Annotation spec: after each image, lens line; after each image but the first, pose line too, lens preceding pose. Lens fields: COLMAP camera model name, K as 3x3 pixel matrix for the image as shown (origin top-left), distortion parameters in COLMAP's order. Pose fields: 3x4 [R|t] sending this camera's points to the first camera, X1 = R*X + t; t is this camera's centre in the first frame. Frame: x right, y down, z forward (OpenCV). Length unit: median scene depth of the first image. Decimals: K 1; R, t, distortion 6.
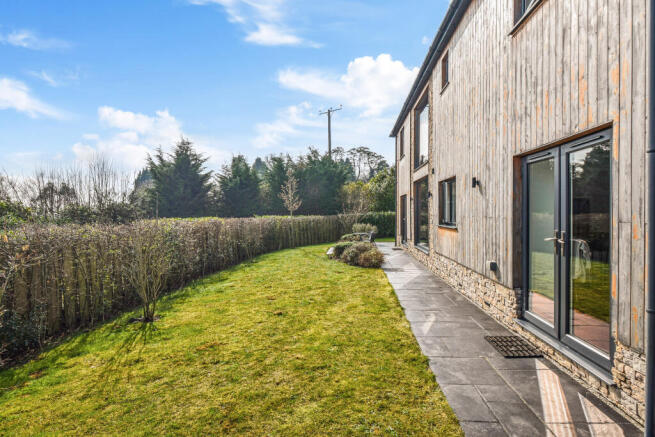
lens RADIAL K [[361.3, 0, 328.3], [0, 361.3, 214.8], [0, 0, 1]] dist [-0.008111, -0.000800]
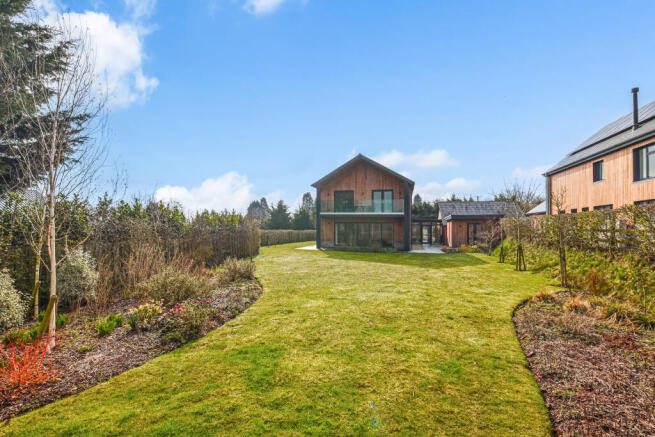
lens RADIAL K [[290.0, 0, 314.8], [0, 290.0, 214.5], [0, 0, 1]] dist [0.009238, -0.000037]
pose [[0.973755, 0.013052, -0.227225, 0.304145], [-0.025383, 0.998354, -0.051429, -0.002194], [0.226179, 0.055847, 0.972483, -0.946510]]
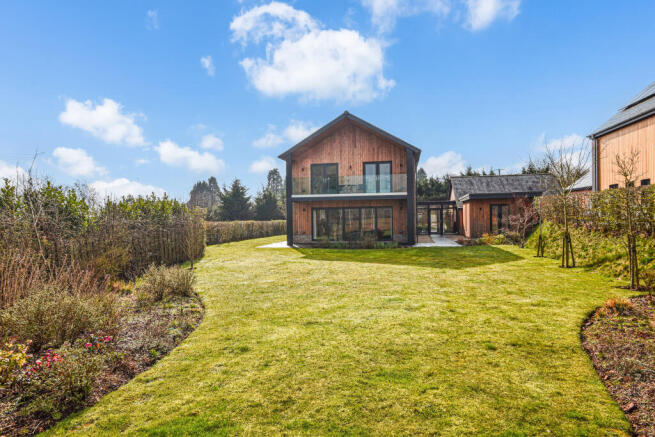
lens RADIAL K [[393.5, 0, 321.9], [0, 393.5, 213.5], [0, 0, 1]] dist [-0.004923, -0.001721]
pose [[0.990868, -0.004130, -0.134774, 0.301058], [0.002275, 0.999901, -0.013913, -0.001978], [0.134818, 0.013479, 0.990779, -0.926803]]
